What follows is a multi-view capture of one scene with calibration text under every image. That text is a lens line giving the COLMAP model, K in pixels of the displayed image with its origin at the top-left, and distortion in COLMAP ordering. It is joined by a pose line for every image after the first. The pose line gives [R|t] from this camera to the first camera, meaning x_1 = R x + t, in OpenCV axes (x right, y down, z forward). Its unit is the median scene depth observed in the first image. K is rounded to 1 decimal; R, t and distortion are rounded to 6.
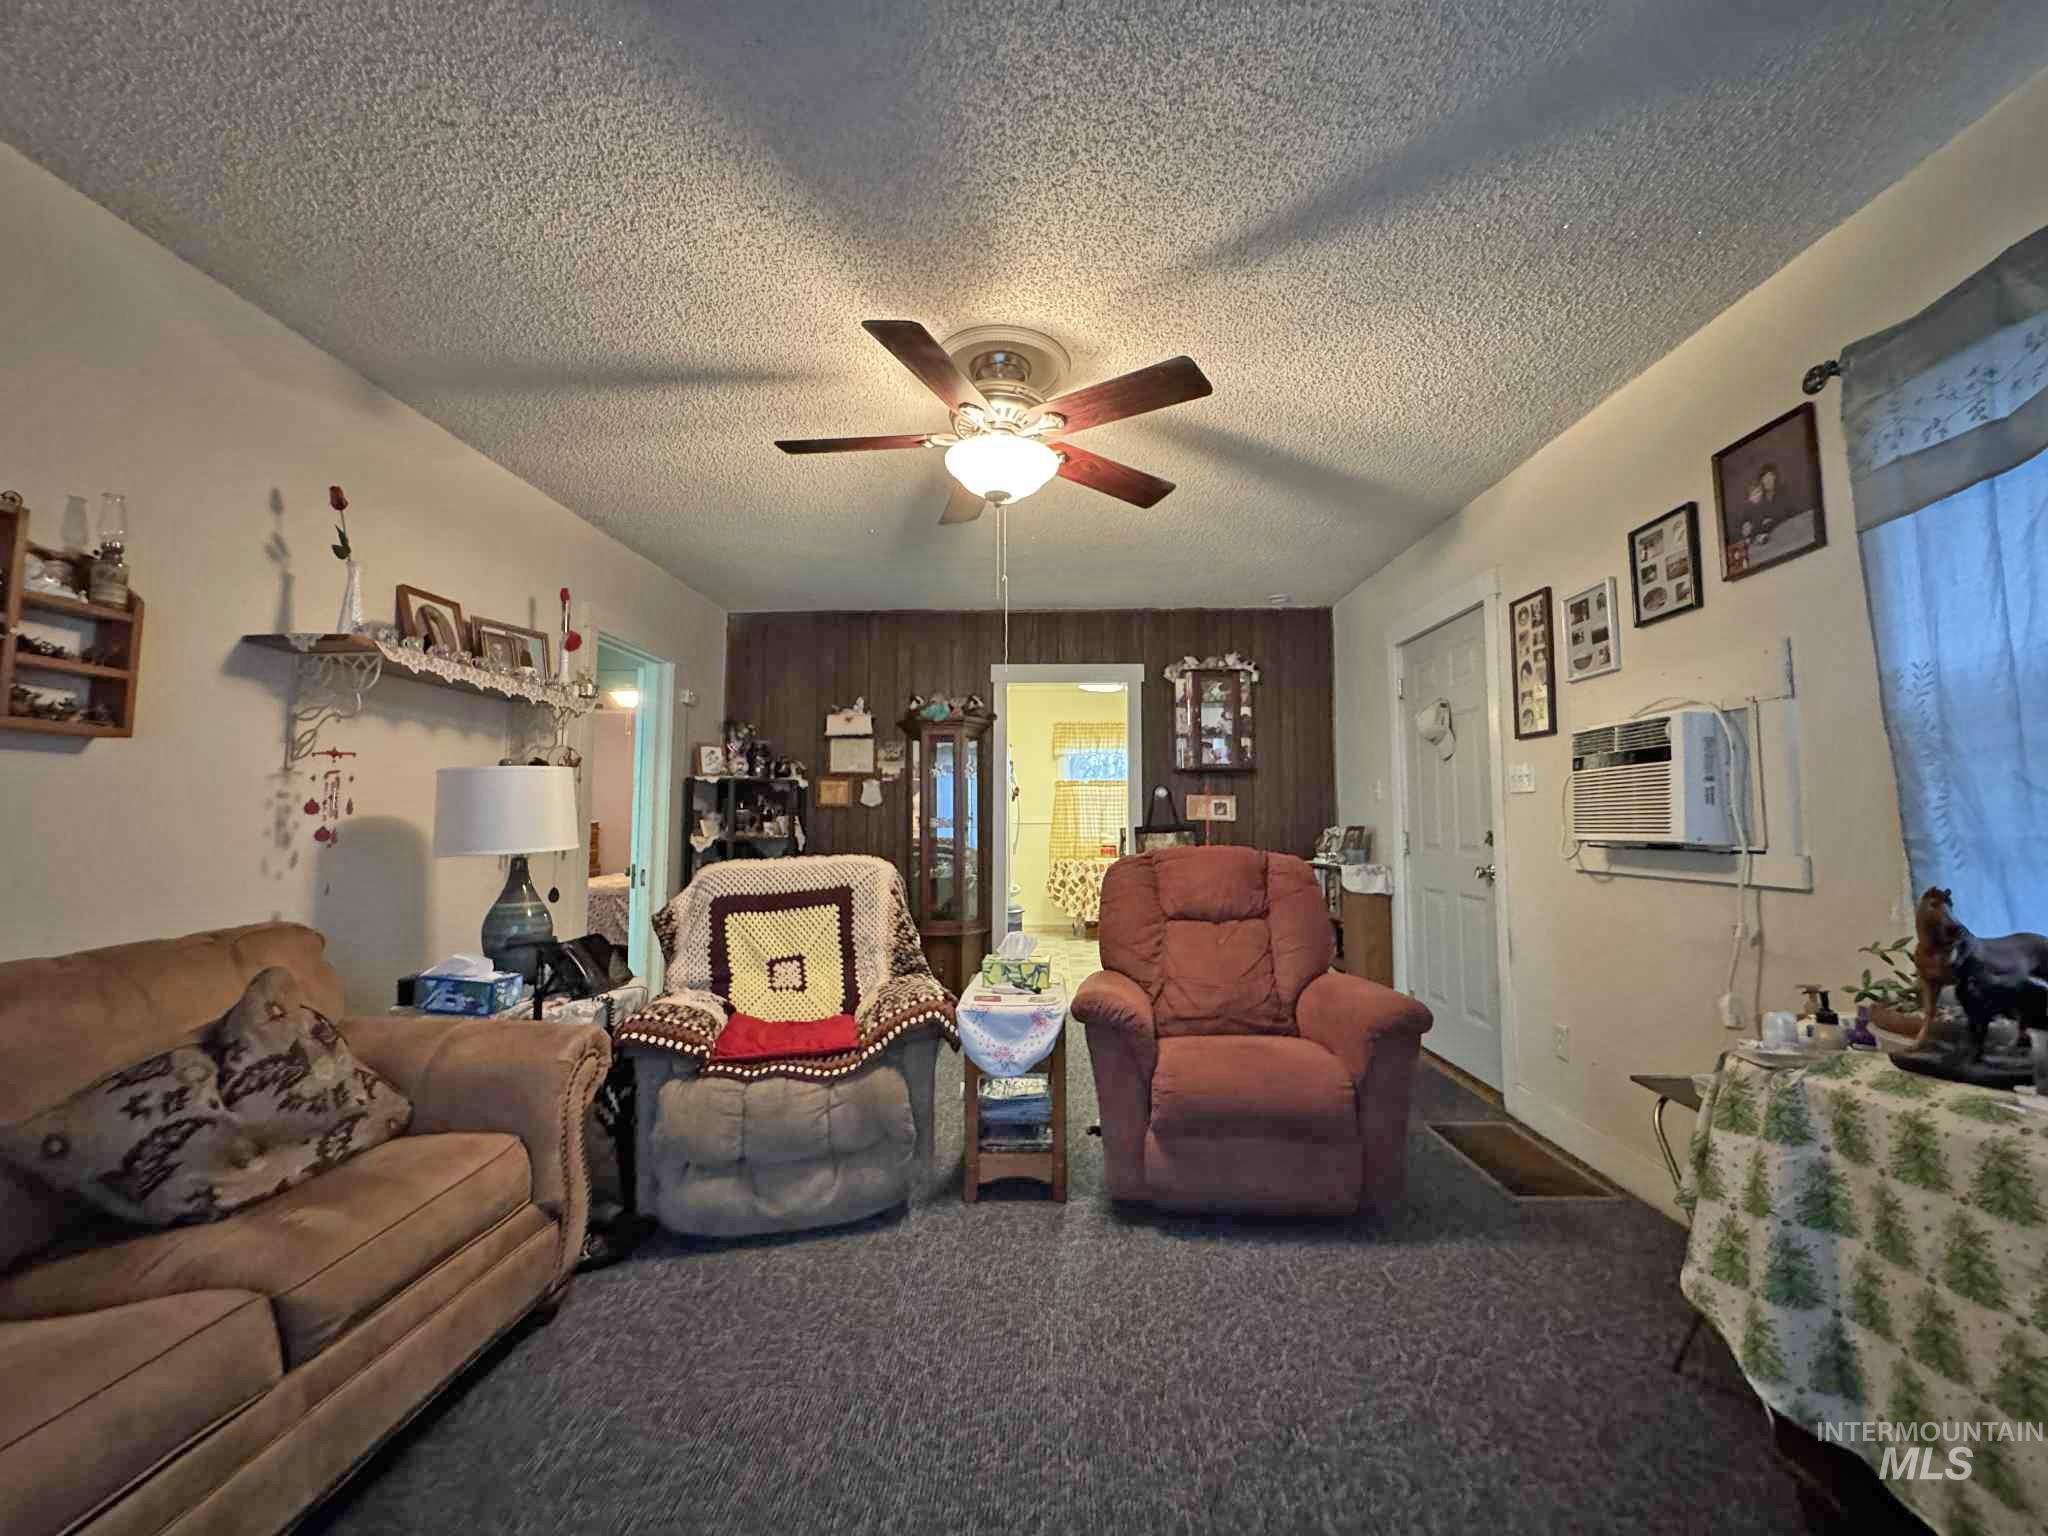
lens RADIAL K [[815.8, 0, 1023.6], [0, 815.8, 761.6], [0, 0, 1]] dist [-0.000680, -0.000692]
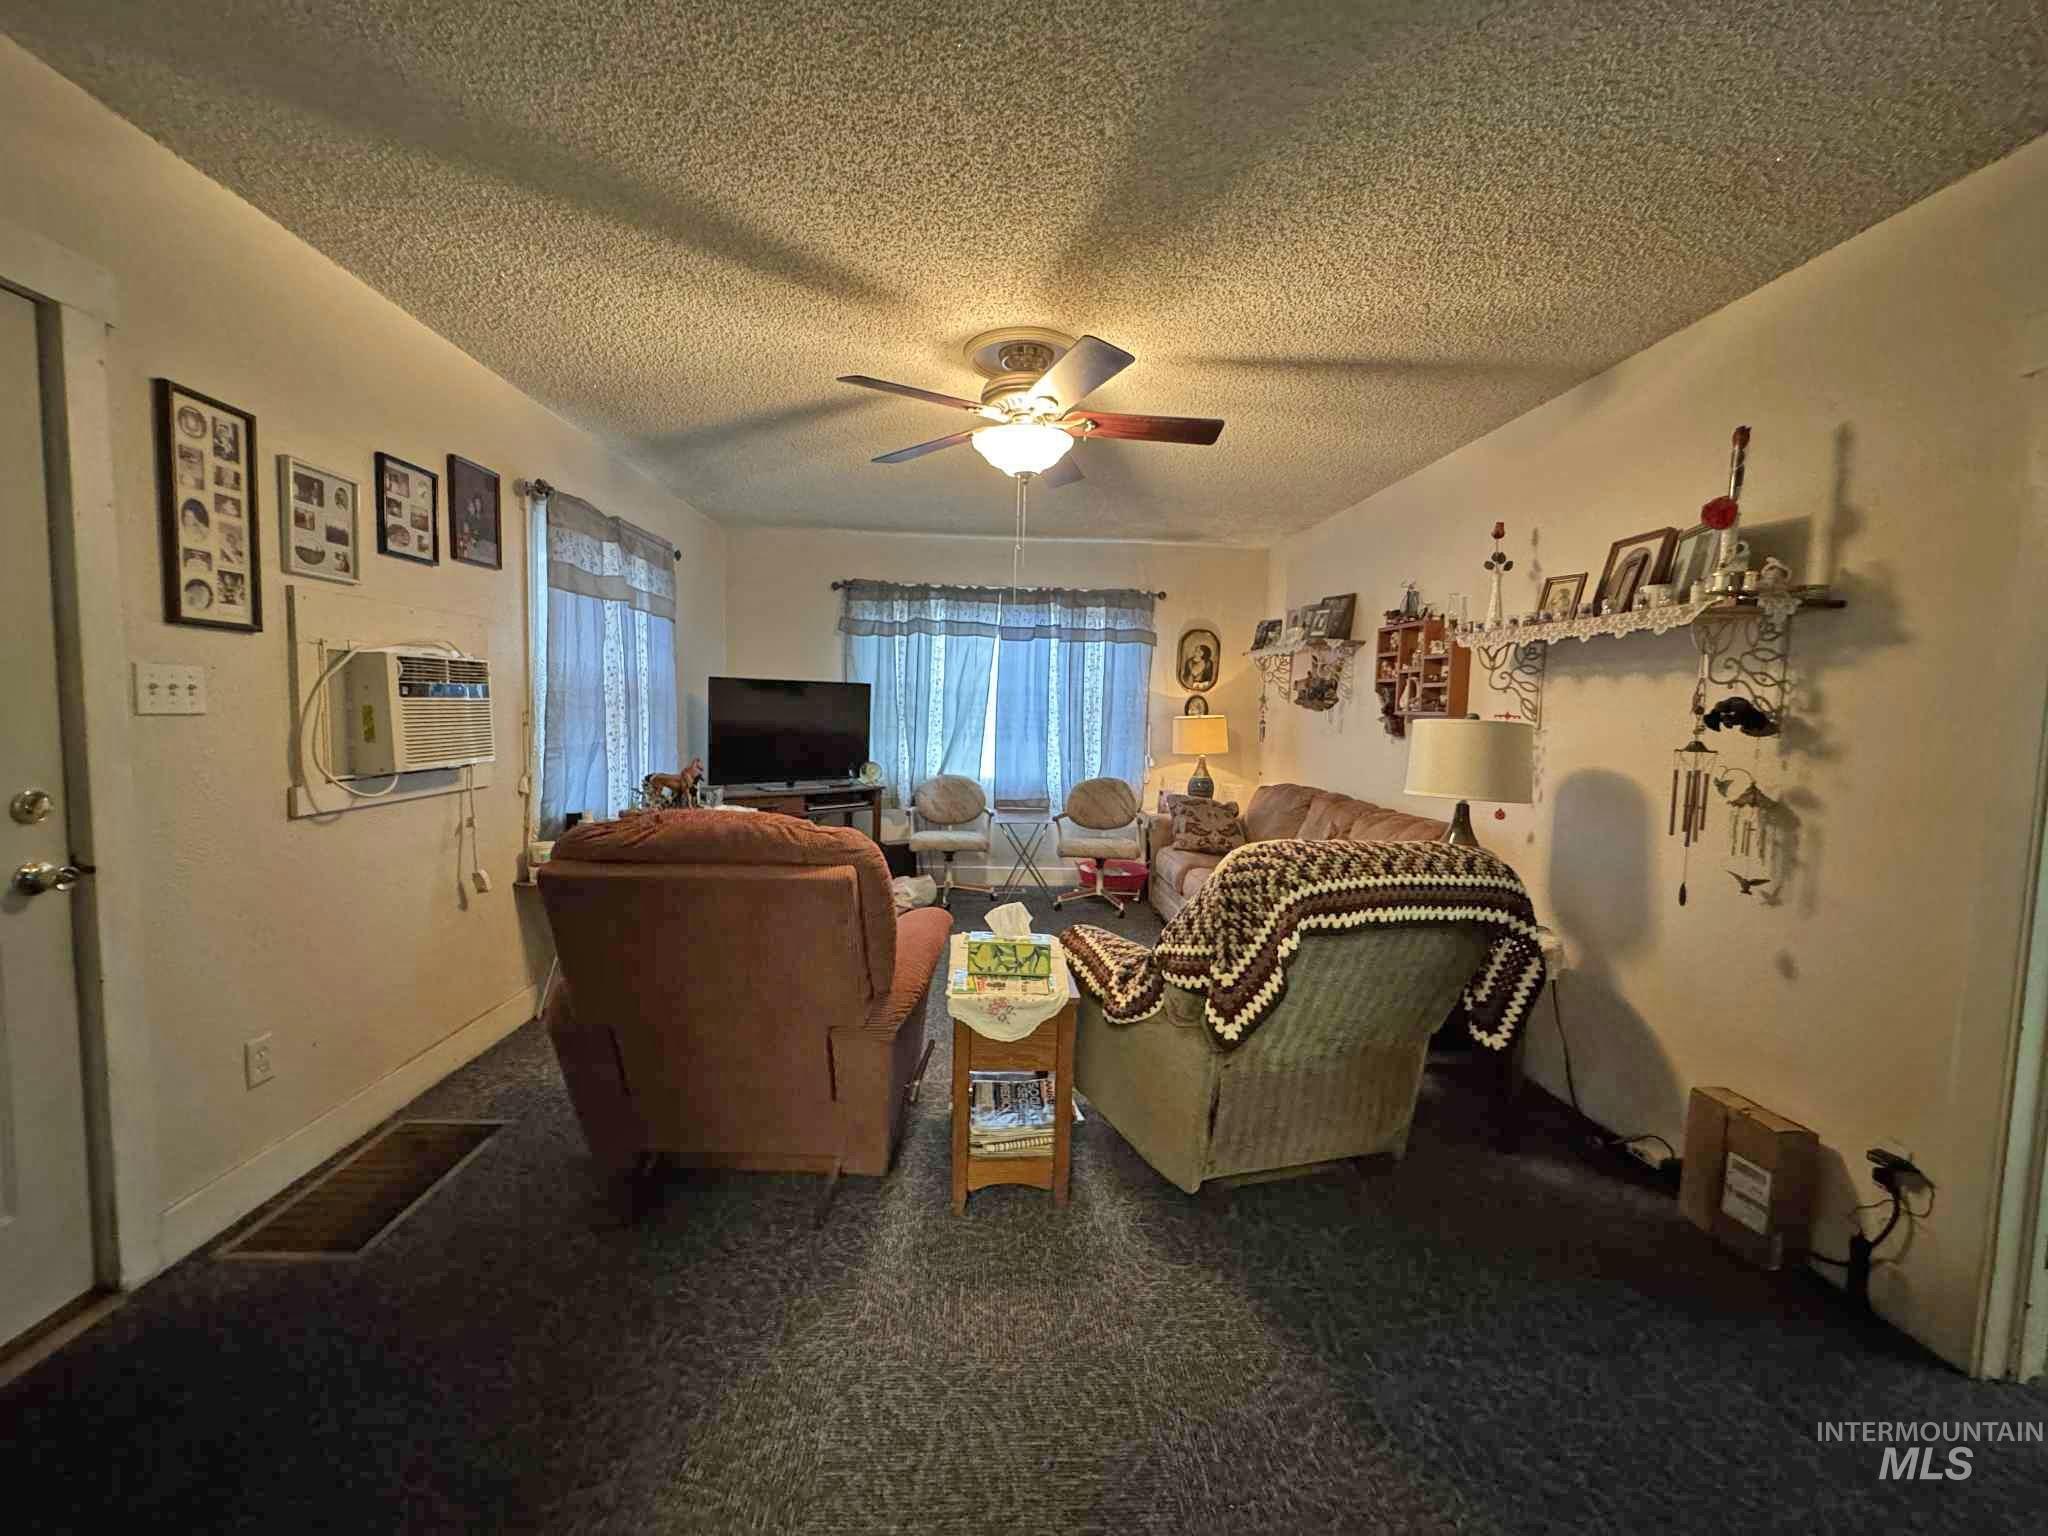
lens RADIAL K [[815.8, 0, 1020.7], [0, 815.8, 768.0], [0, 0, 1]] dist [-0.000680, -0.000692]
pose [[-0.996712, -0.018027, -0.078990, 0.051210], [-0.017984, 0.999837, -0.001257, 0.075822], [0.079000, 0.000168, -0.996875, 1.858375]]
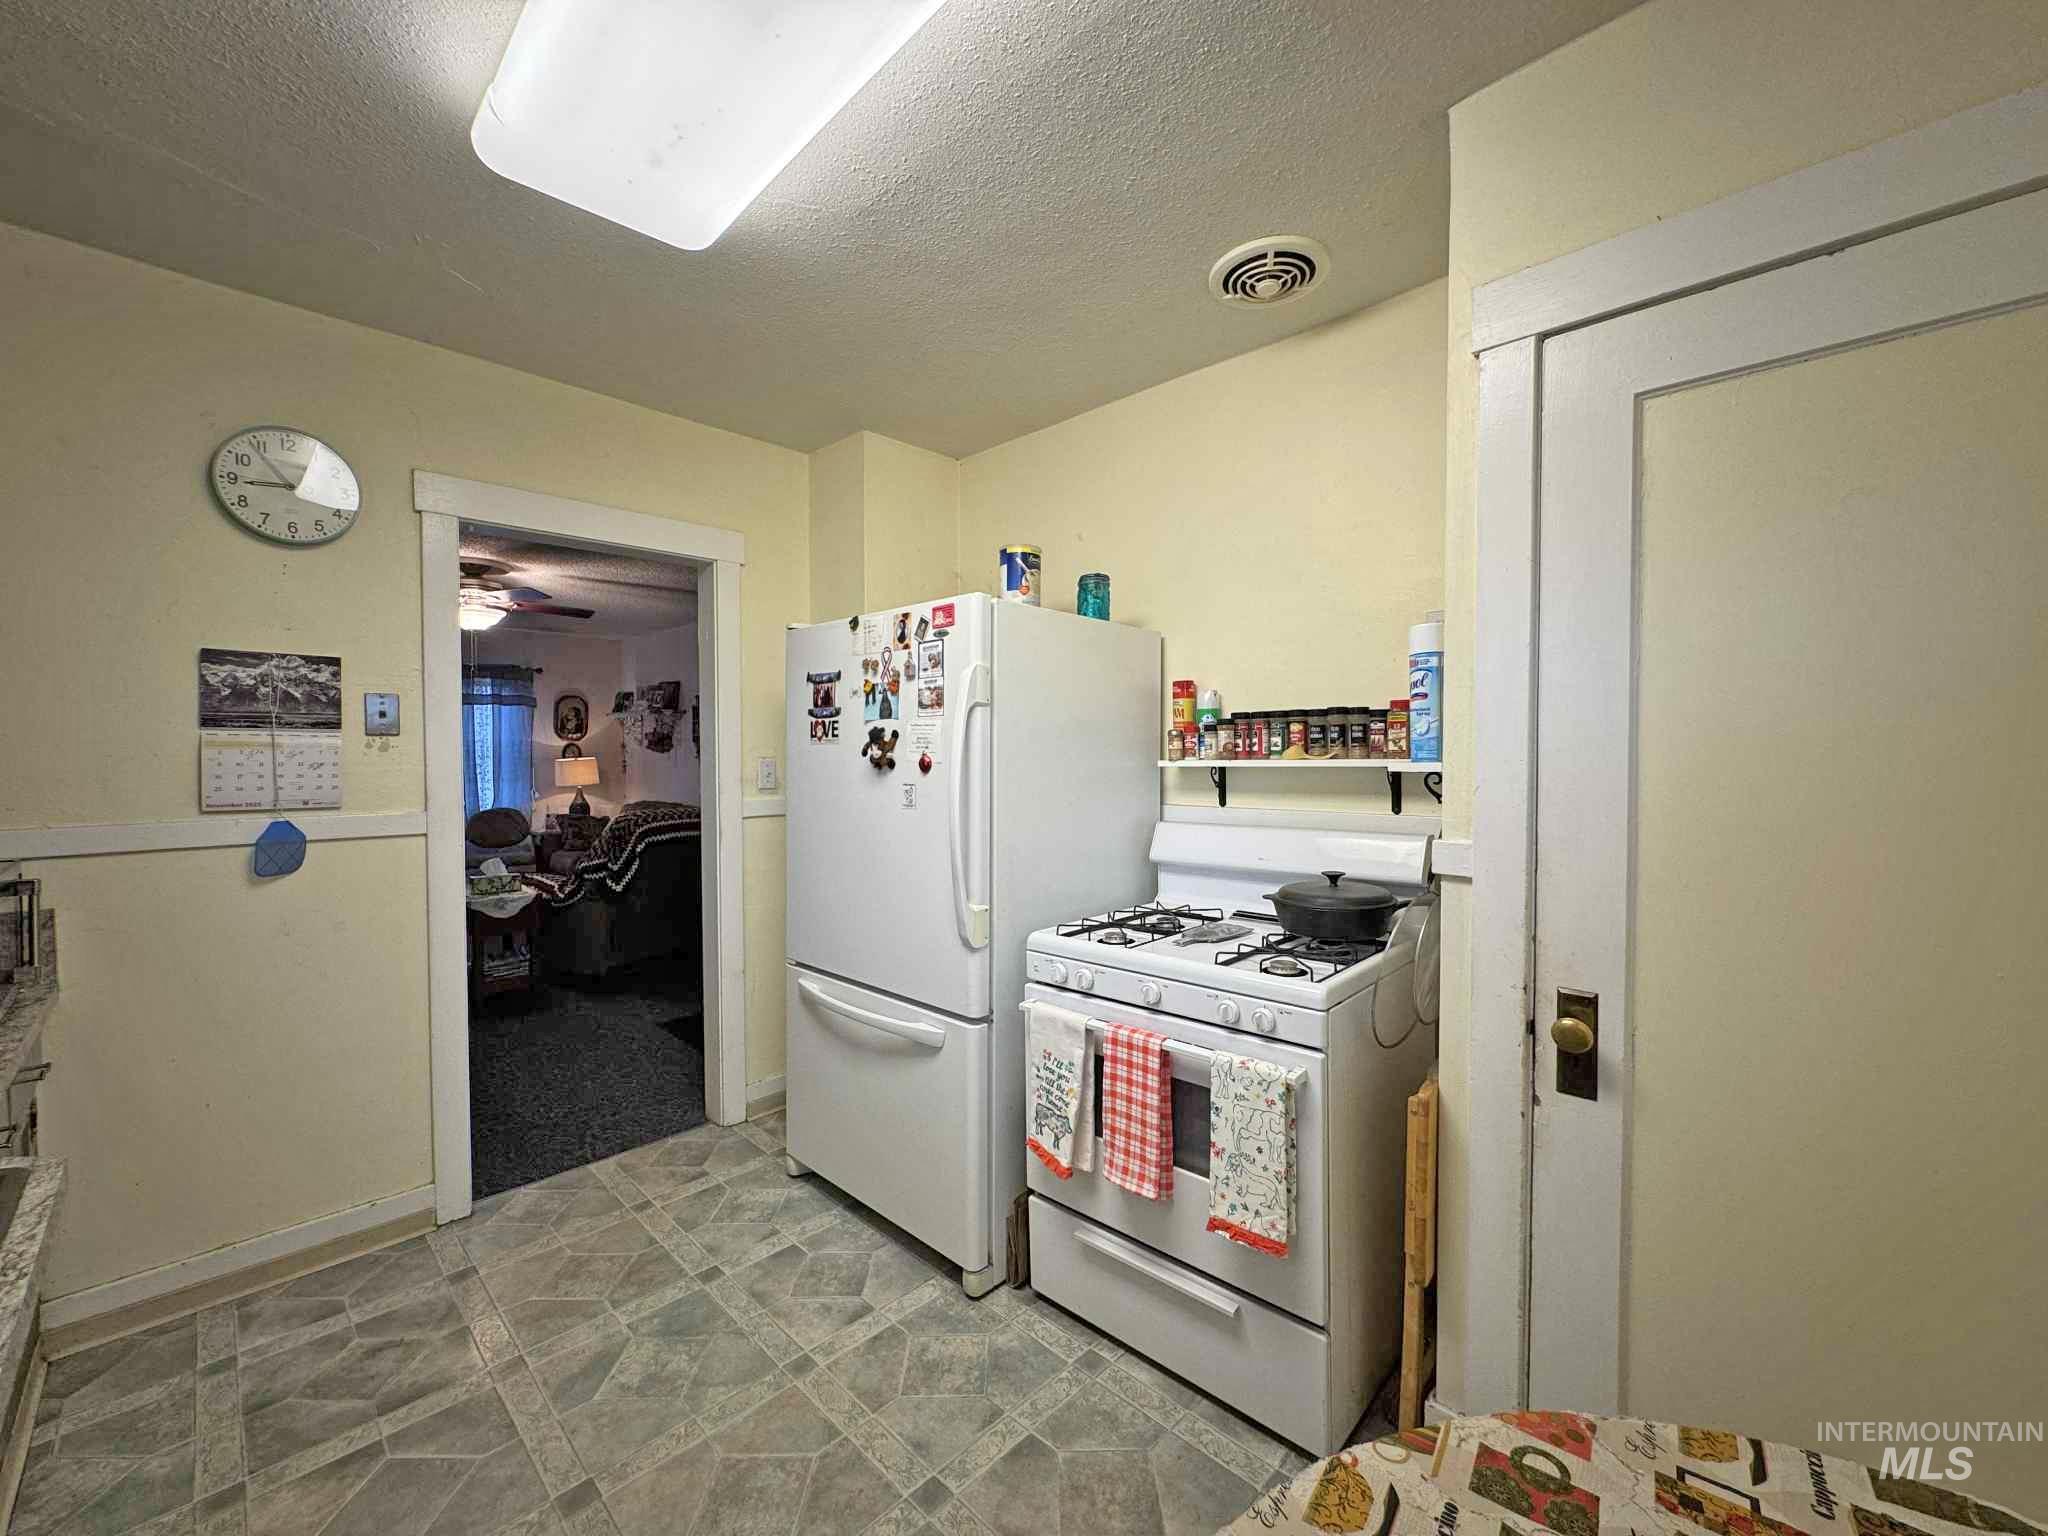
lens RADIAL K [[815.8, 0, 1023.7], [0, 815.8, 765.5], [0, 0, 1]] dist [-0.000680, -0.000692]
pose [[-0.680727, 0.018611, -0.732300, 0.606476], [0.059449, 0.997783, -0.029904, 0.159316], [0.730121, -0.063891, -0.680325, 3.299721]]
